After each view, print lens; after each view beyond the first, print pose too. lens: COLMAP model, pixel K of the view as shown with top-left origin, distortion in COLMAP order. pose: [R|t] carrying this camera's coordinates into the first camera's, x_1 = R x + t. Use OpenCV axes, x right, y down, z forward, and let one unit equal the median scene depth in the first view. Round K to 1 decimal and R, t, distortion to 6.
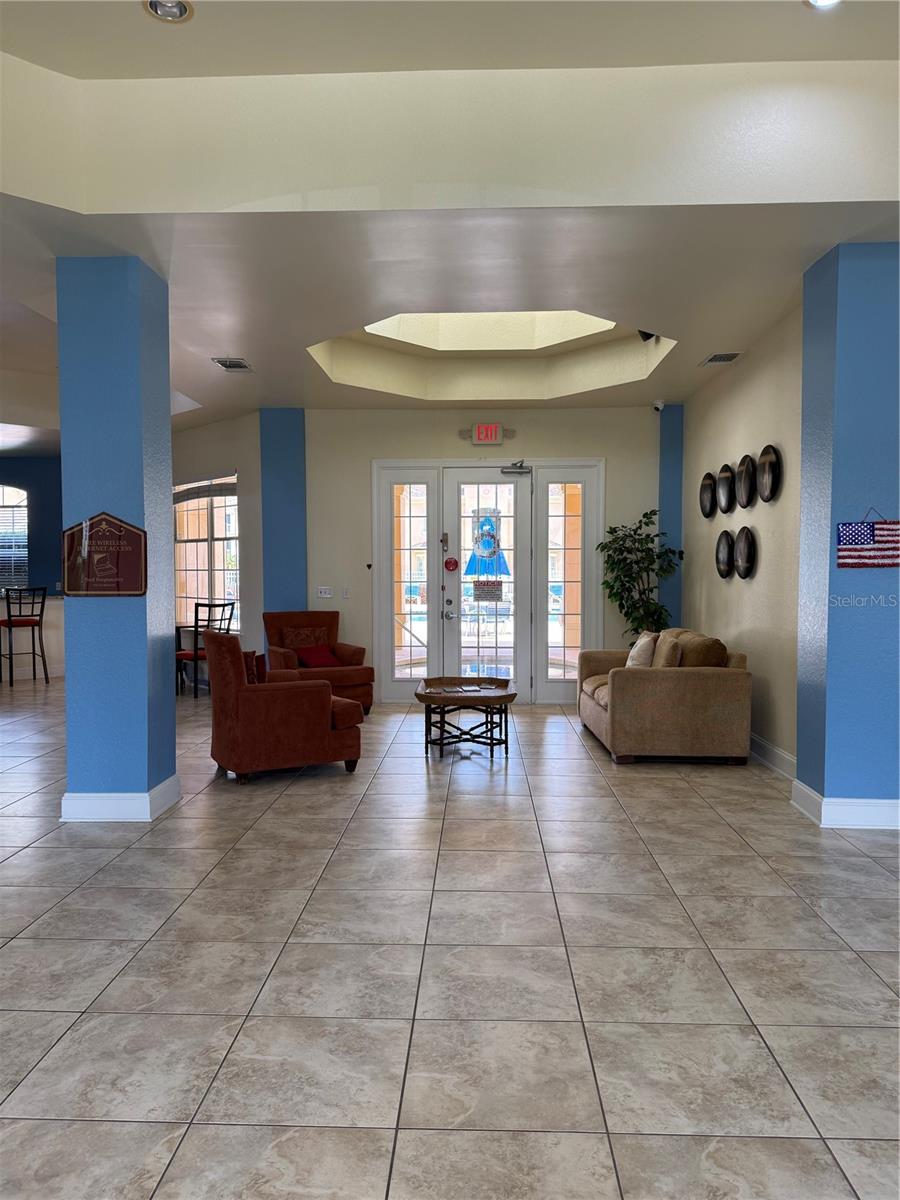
lens RADIAL K [[844.6, 0, 447.1], [0, 844.6, 617.3], [0, 0, 1]] dist [0.036971, -0.052687]
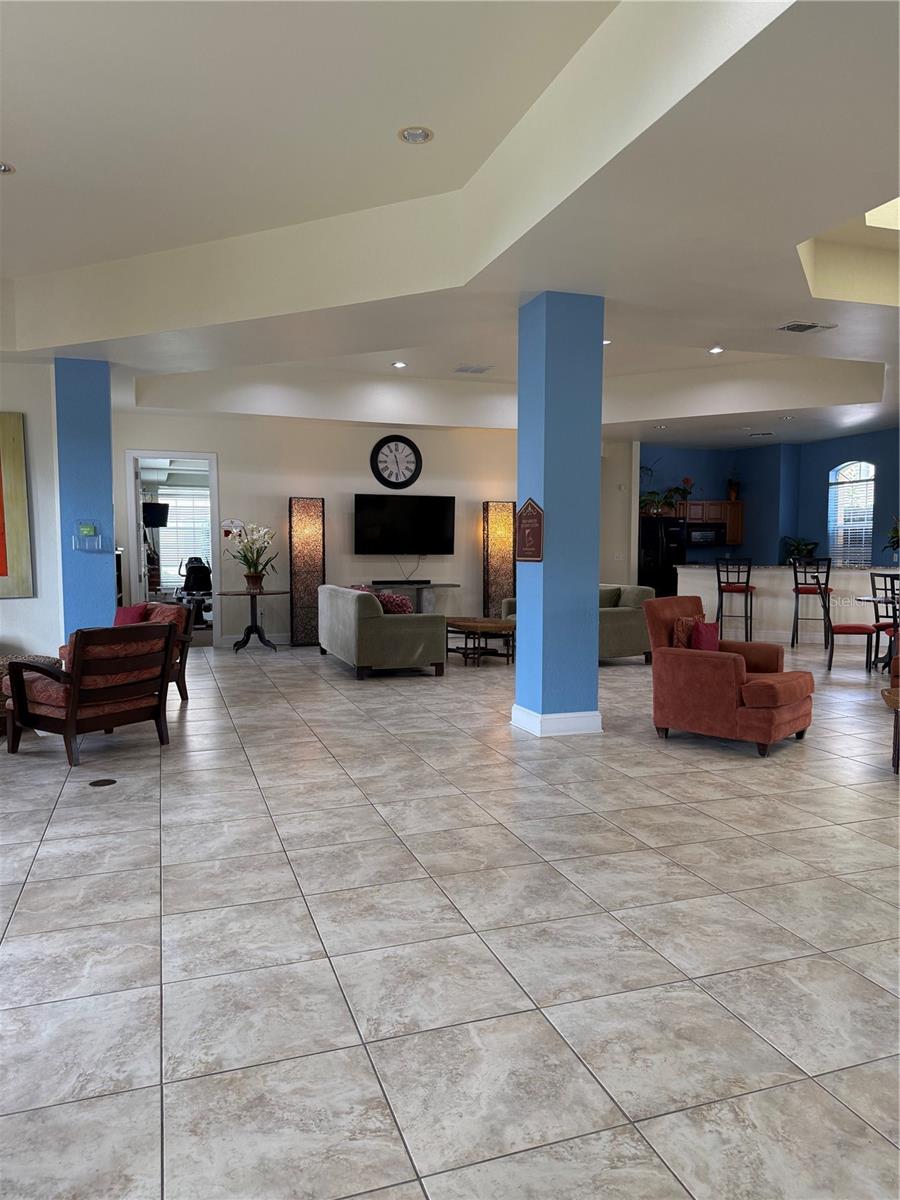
lens RADIAL K [[833.8, 0, 450.0], [0, 833.8, 600.0], [0, 0, 1]] dist [0.141466, -0.274879]
pose [[0.366908, 0.059484, -0.928353, 0.817682], [-0.048293, 0.997826, 0.044849, -0.018008], [0.929003, 0.028377, 0.368983, 0.429040]]
